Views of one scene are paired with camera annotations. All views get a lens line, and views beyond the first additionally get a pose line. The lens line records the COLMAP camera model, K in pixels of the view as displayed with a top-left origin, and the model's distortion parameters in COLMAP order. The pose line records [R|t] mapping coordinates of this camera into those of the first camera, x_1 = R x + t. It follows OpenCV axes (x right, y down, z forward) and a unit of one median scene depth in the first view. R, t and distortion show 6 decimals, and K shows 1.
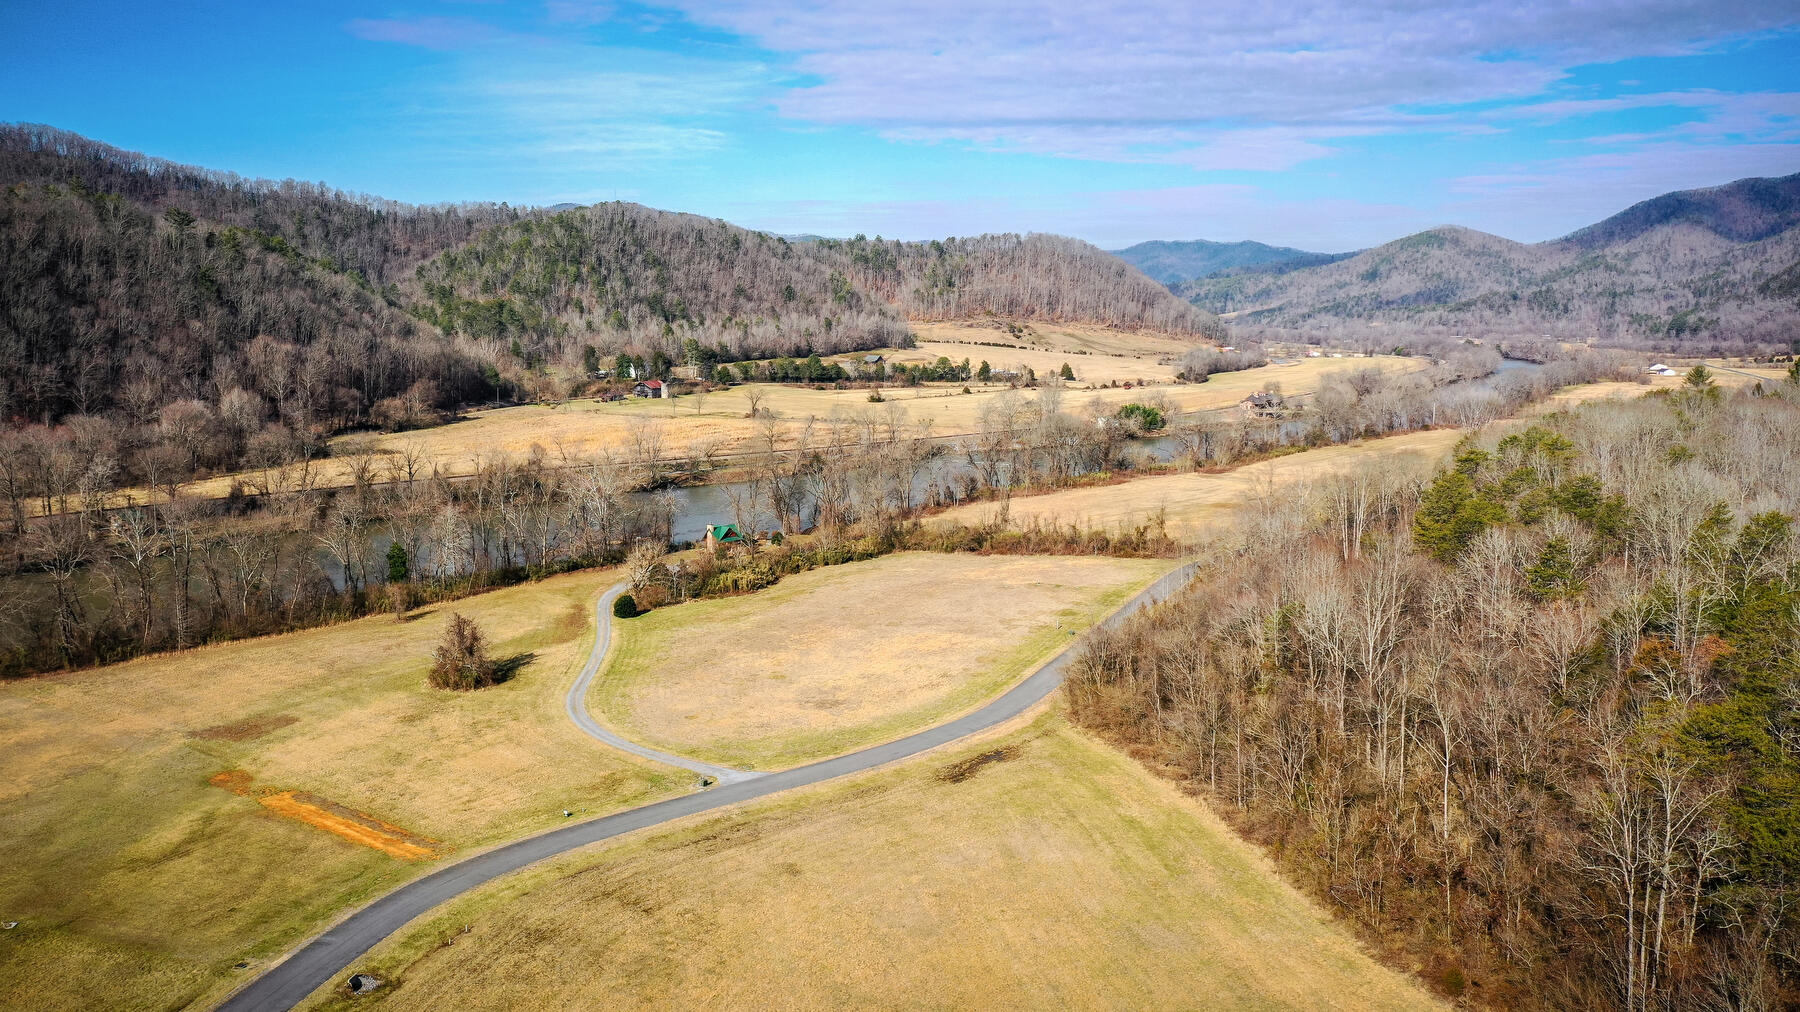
lens RADIAL K [[1410.4, 0, 900.0], [0, 1410.4, 506.0], [0, 0, 1]] dist [0.001618, 0.007719]
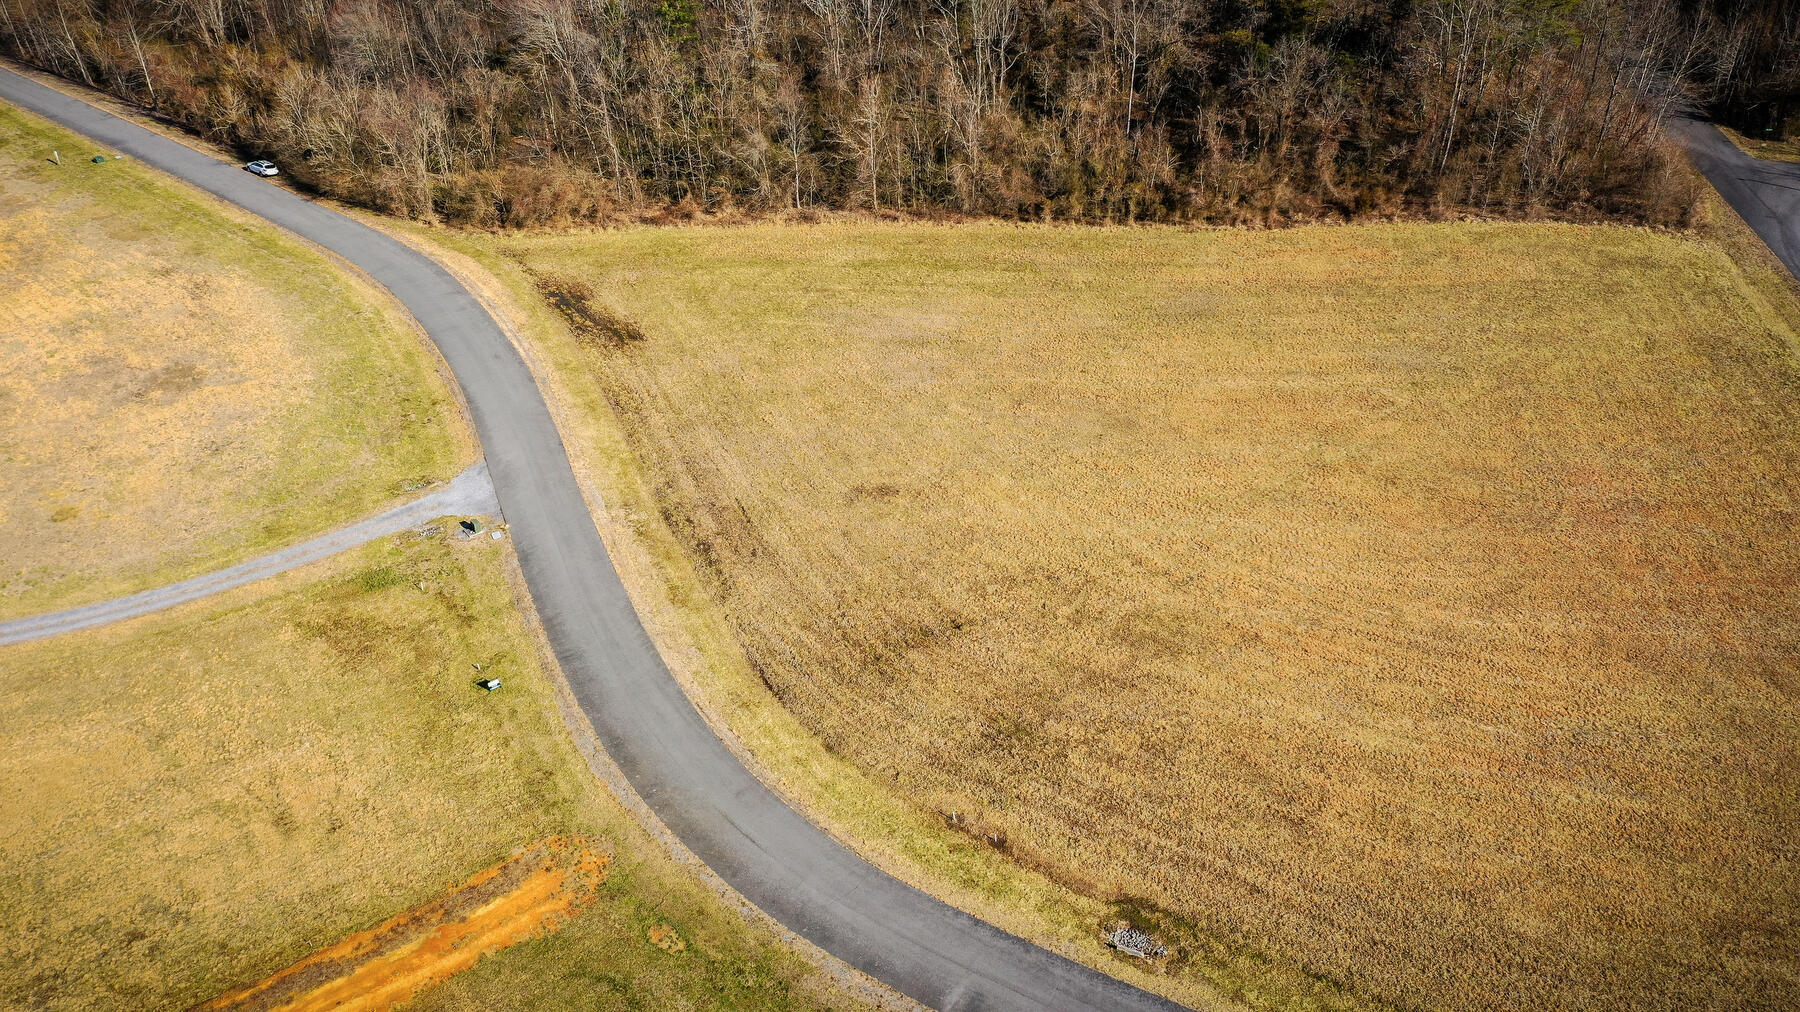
lens RADIAL K [[1410.4, 0, 900.0], [0, 1410.4, 506.0], [0, 0, 1]] dist [0.001618, 0.007719]
pose [[0.289477, -0.537577, 0.791968, -0.556553], [0.144395, 0.842450, 0.519065, -0.089281], [-0.946231, -0.035901, 0.321493, 0.662124]]
